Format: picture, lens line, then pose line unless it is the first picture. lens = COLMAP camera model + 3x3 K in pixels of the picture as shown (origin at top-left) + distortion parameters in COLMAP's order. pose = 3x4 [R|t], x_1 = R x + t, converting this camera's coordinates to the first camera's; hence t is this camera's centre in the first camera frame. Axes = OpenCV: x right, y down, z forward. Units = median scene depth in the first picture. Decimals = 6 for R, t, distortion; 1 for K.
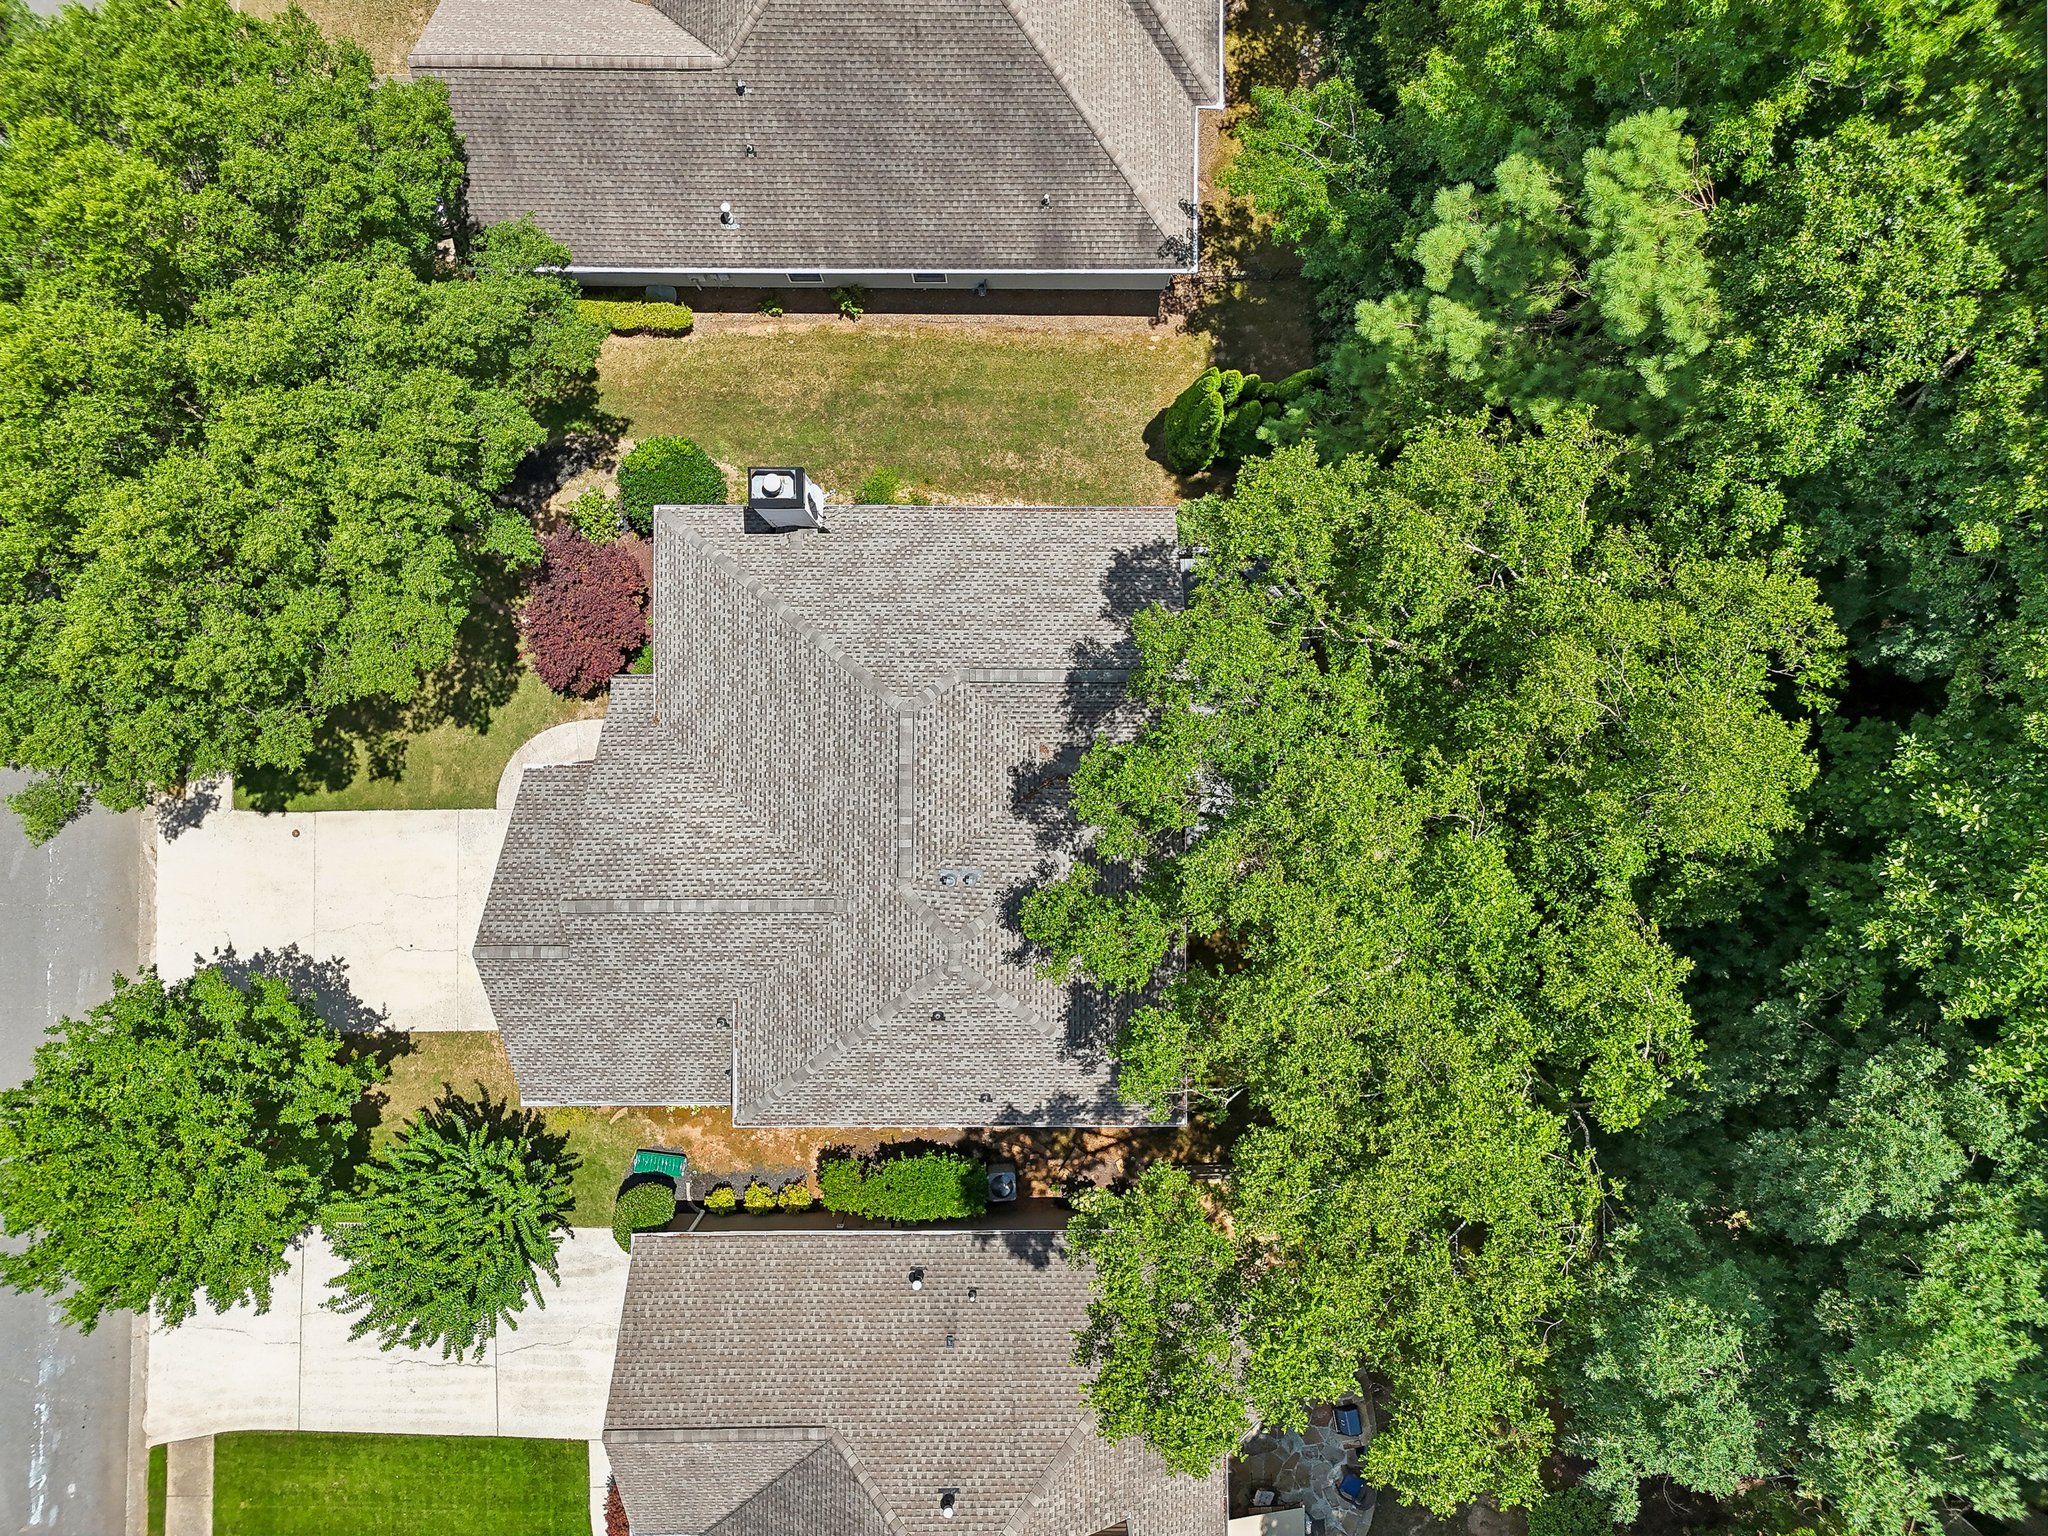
lens RADIAL K [[1444.5, 0, 1024.0], [0, 1444.5, 768.0], [0, 0, 1]] dist [0.101006, -0.195599]
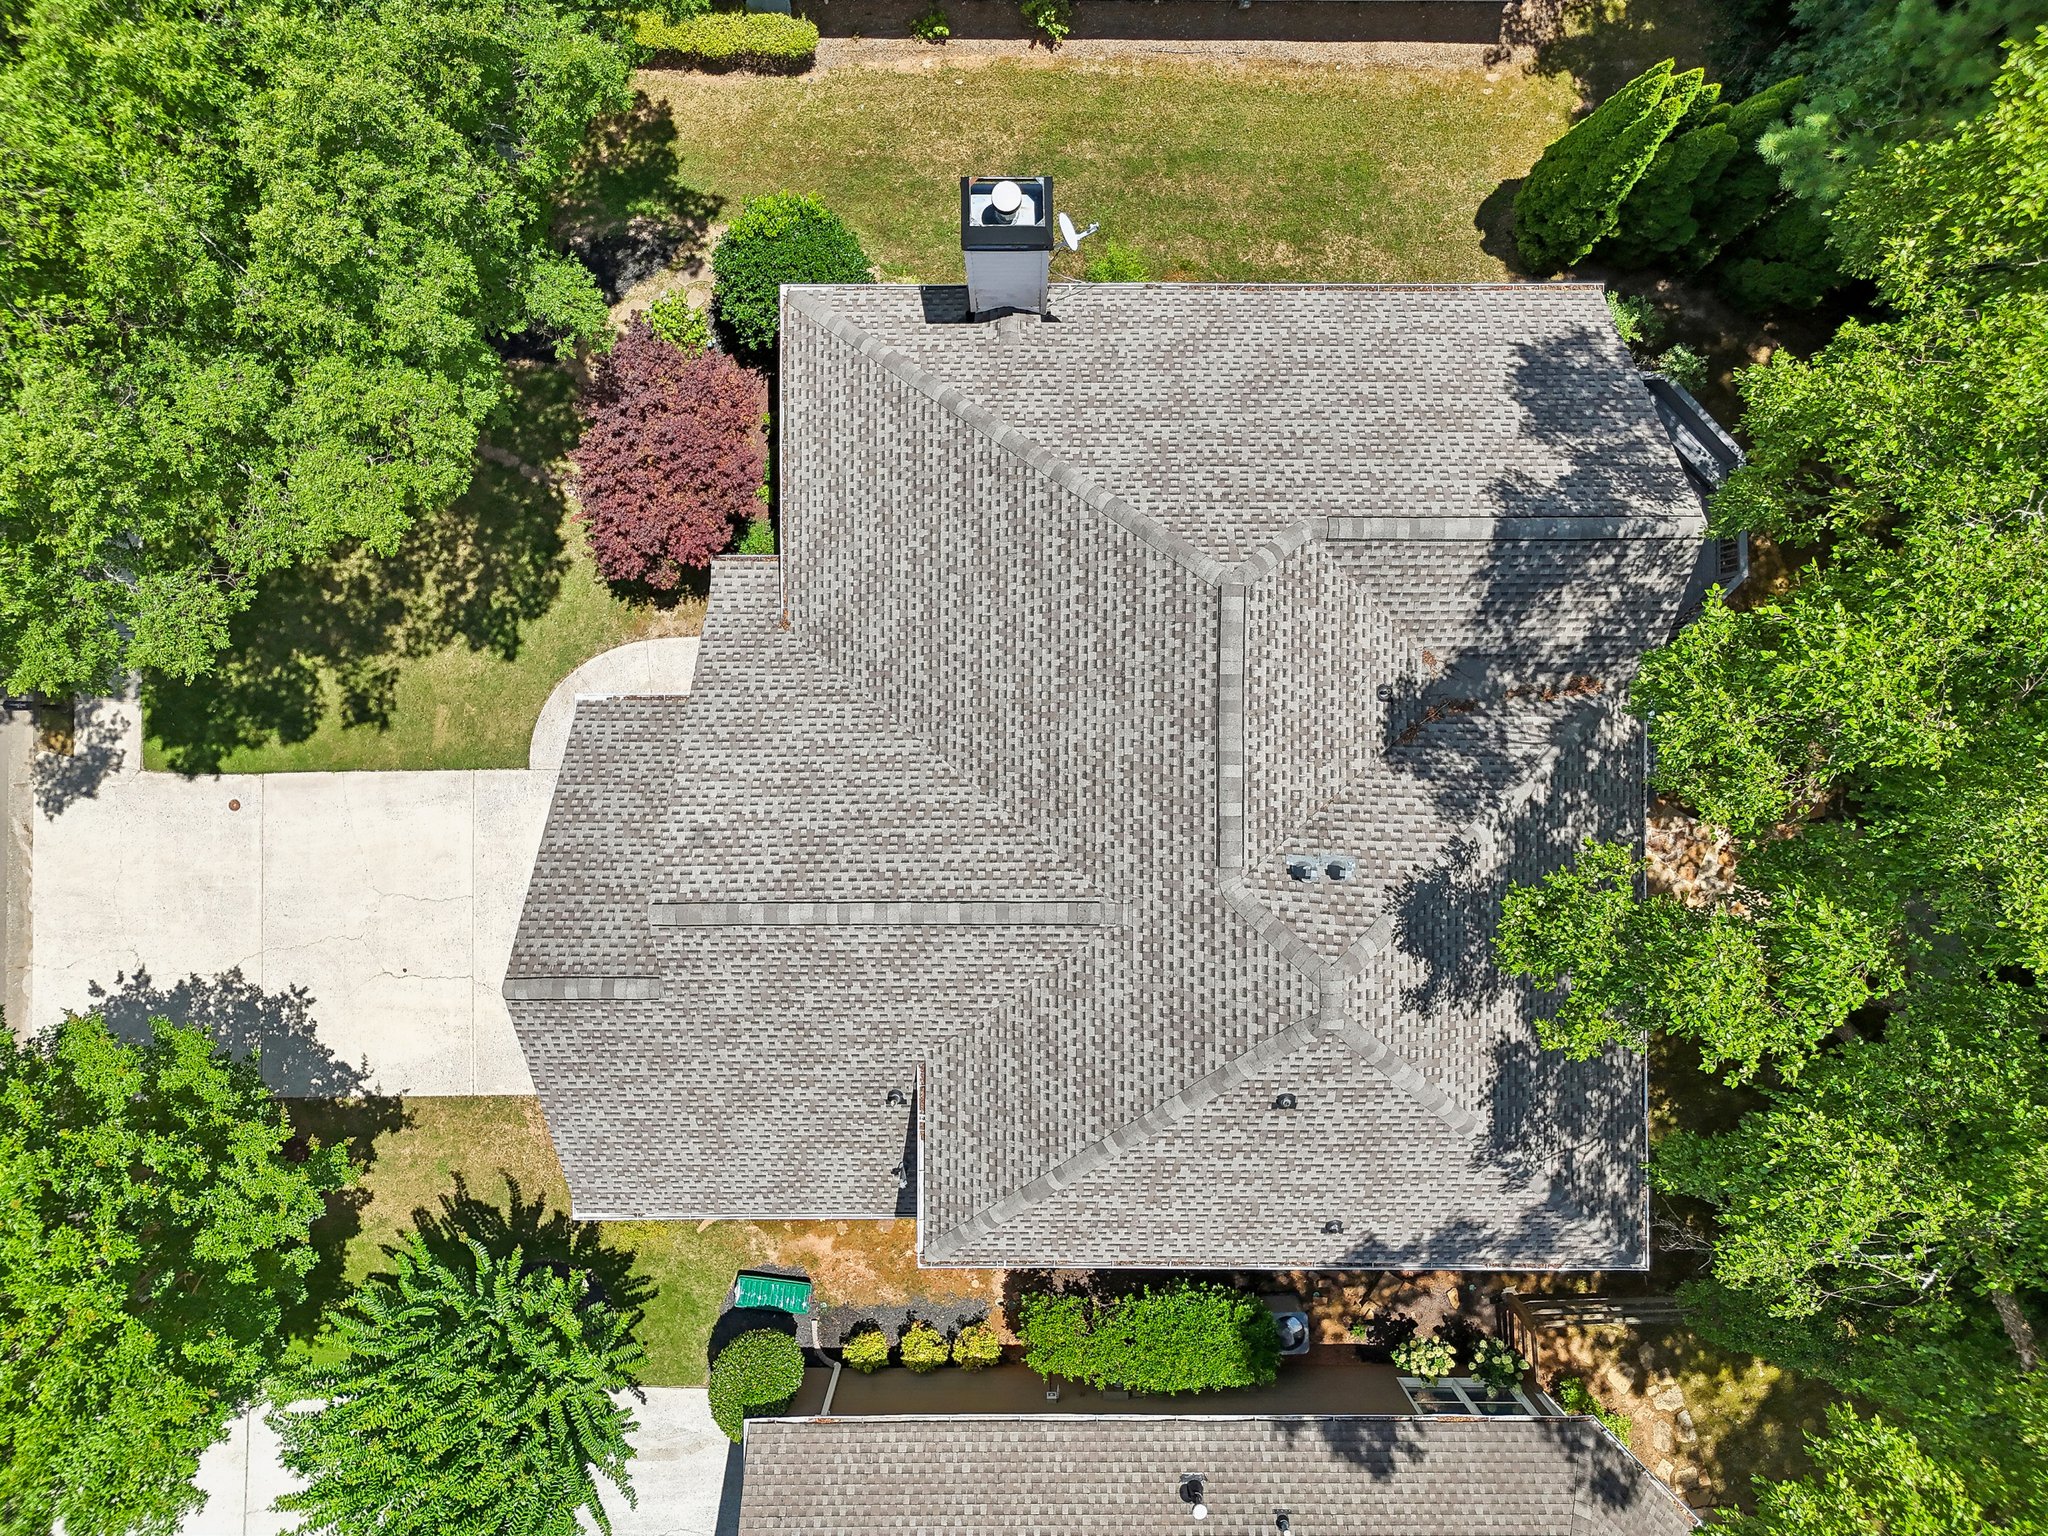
lens RADIAL K [[1435.5, 0, 1023.0], [0, 1435.5, 776.8], [0, 0, 1]] dist [0.087483, -0.136346]
pose [[0.999999, -0.000705, 0.000952, -0.146252], [0.000701, 0.999989, 0.004620, 0.031597], [-0.000956, -0.004619, 0.999989, 0.358982]]
